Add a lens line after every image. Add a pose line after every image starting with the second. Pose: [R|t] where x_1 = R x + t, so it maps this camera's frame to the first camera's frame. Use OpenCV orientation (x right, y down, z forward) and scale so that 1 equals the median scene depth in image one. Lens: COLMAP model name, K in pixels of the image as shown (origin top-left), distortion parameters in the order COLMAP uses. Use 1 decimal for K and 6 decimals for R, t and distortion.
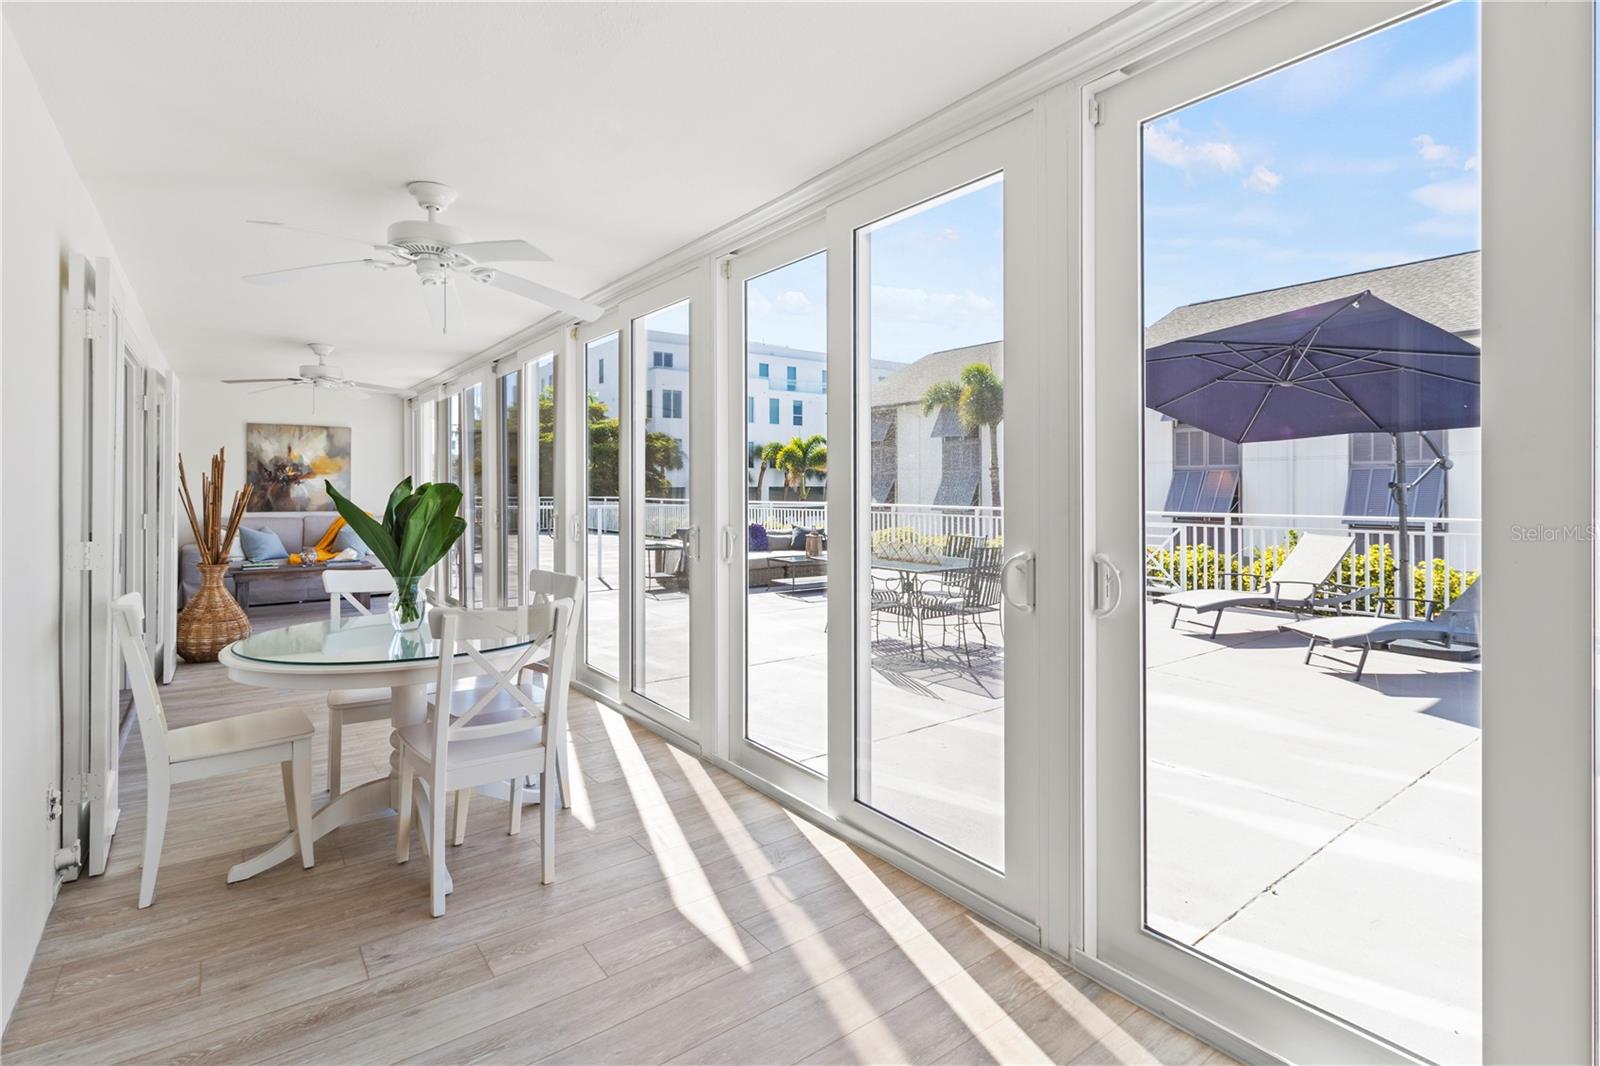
lens RADIAL K [[771.5, 0, 834.3], [0, 771.5, 490.4], [0, 0, 1]] dist [0.002859, -0.000743]
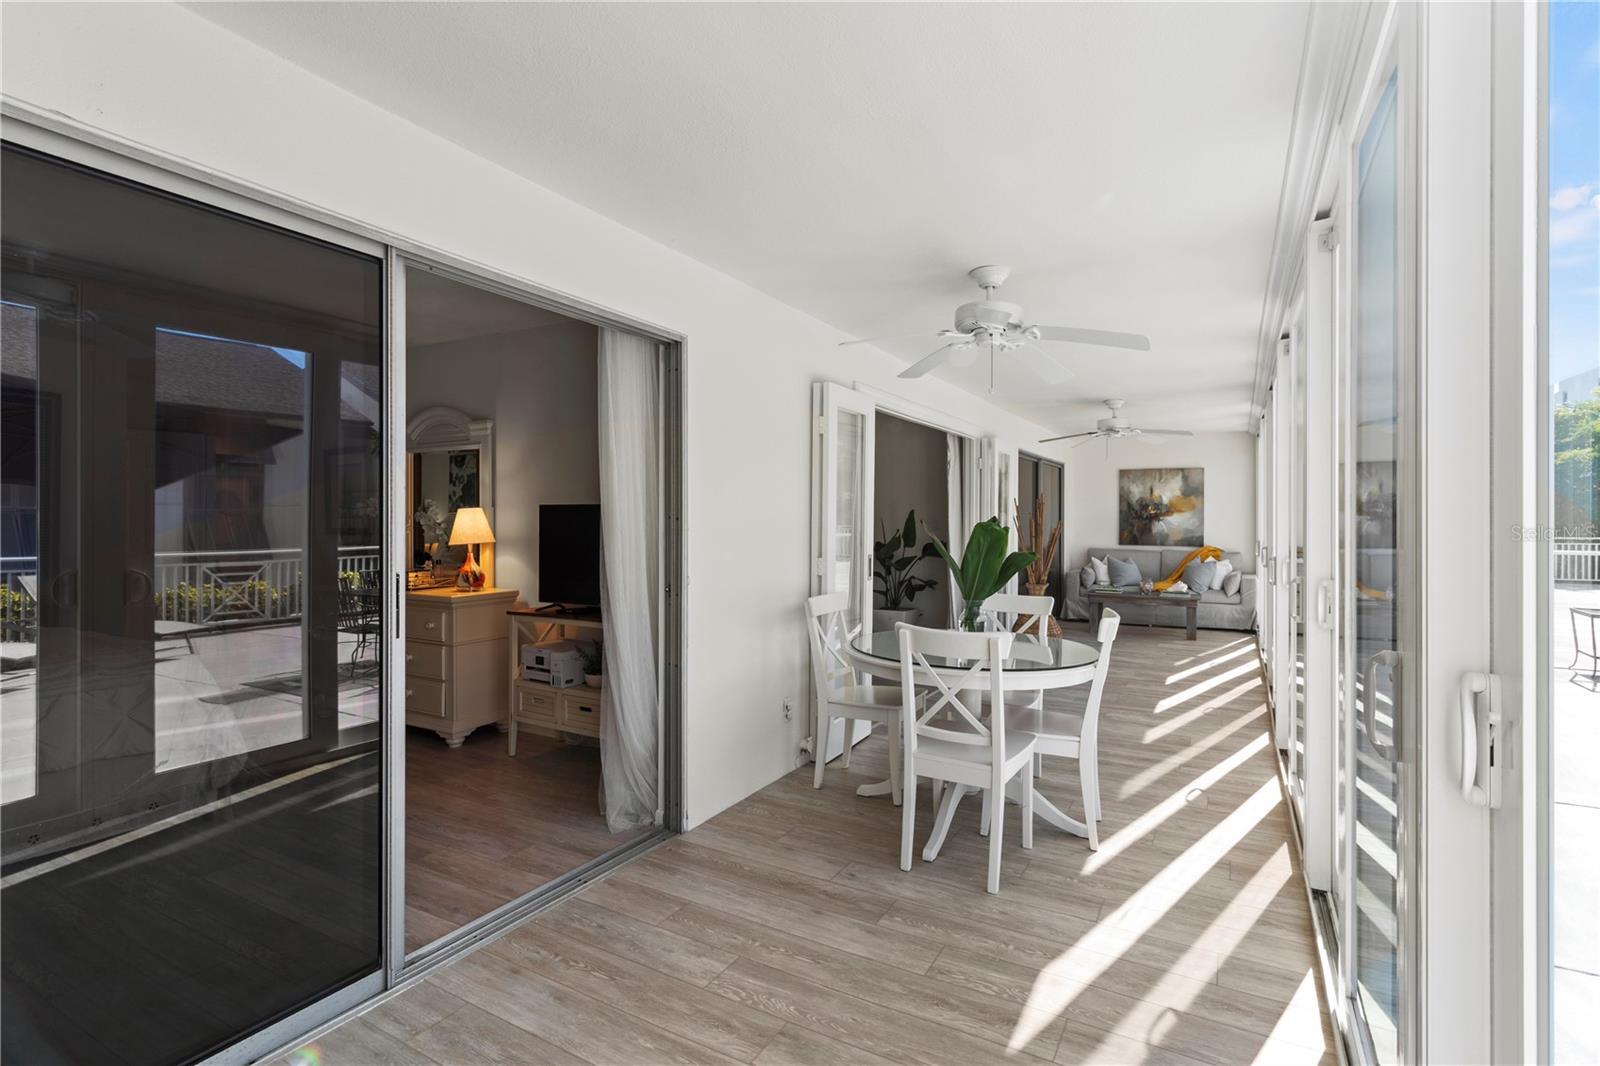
lens RADIAL K [[771.5, 0, 806.0], [0, 771.5, 515.8], [0, 0, 1]] dist [0.002859, -0.000743]
pose [[0.382773, -0.003534, -0.923836, 0.220945], [-0.010116, 0.999917, -0.008017, -0.002941], [0.923787, 0.012414, 0.382705, 0.142318]]
